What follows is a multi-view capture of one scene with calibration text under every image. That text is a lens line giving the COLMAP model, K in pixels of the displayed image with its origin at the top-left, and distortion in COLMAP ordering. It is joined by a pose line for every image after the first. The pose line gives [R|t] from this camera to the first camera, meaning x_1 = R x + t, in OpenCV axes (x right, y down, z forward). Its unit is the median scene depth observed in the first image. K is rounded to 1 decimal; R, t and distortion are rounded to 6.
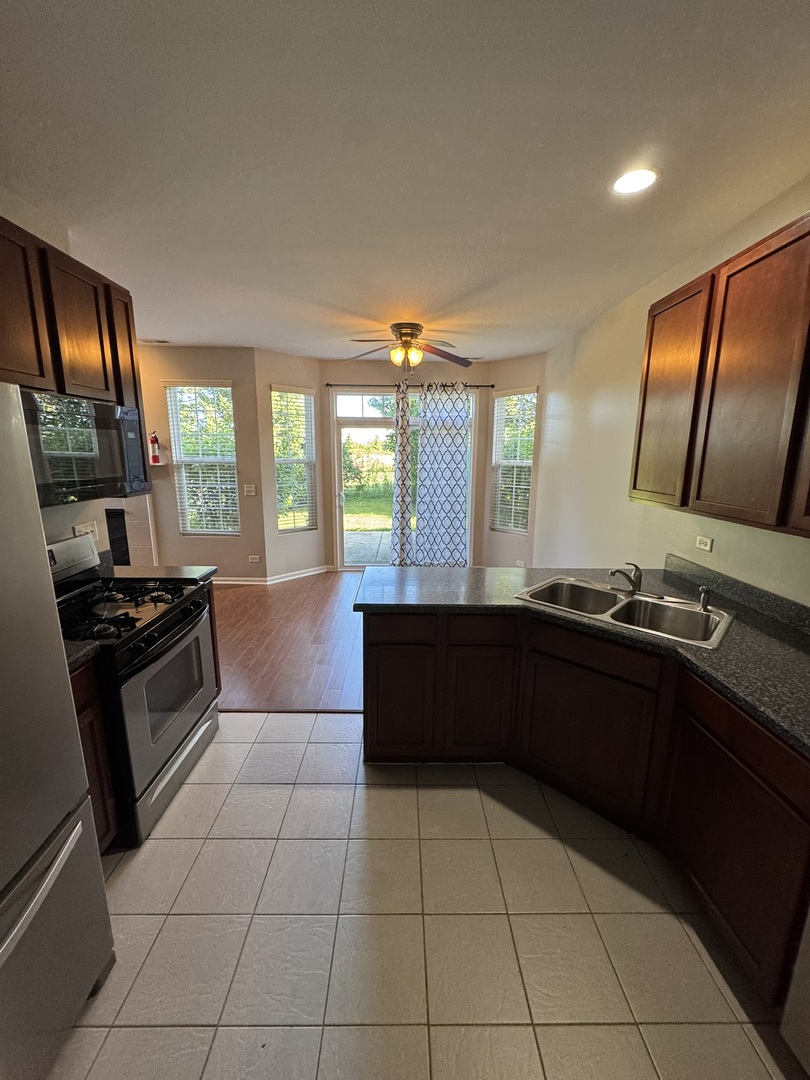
lens RADIAL K [[429.0, 0, 404.8], [0, 429.0, 540.2], [0, 0, 1]] dist [-0.004014, 0.001234]
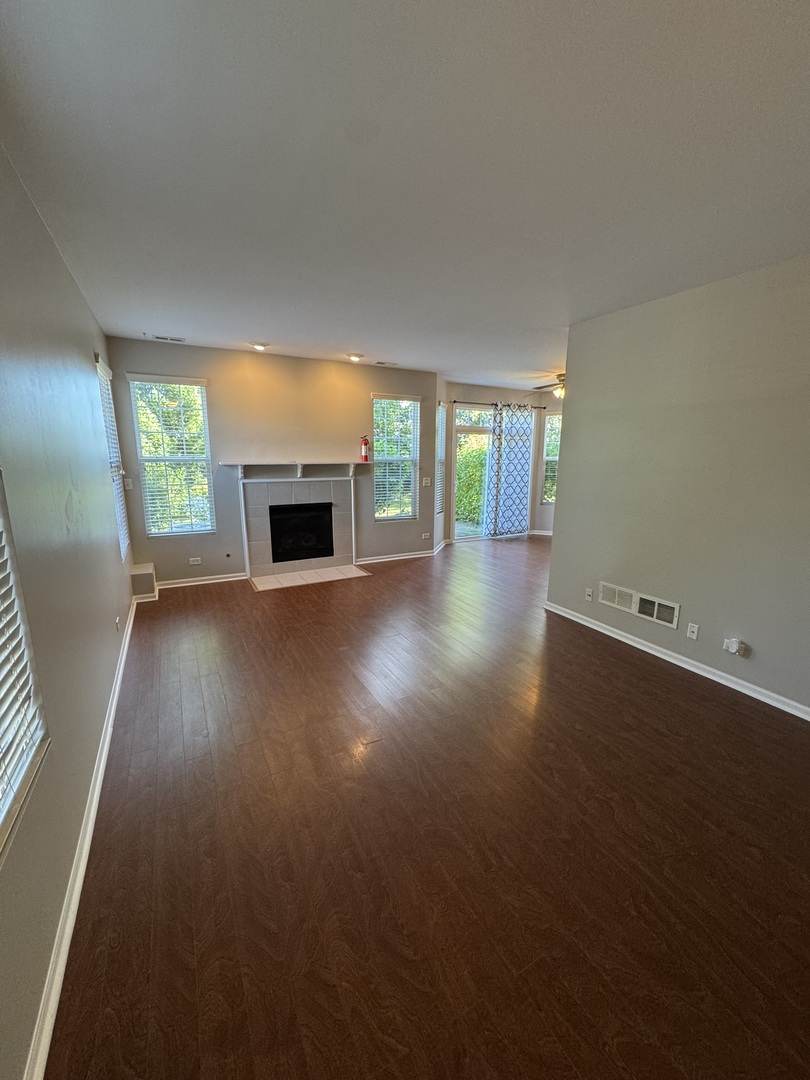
lens RADIAL K [[429.0, 0, 405.9], [0, 429.0, 540.0], [0, 0, 1]] dist [-0.004014, 0.001234]
pose [[0.885568, -0.096251, 0.454428, -0.943629], [0.092631, 0.995240, 0.030284, 0.010962], [-0.455180, 0.015275, 0.890269, -0.106755]]
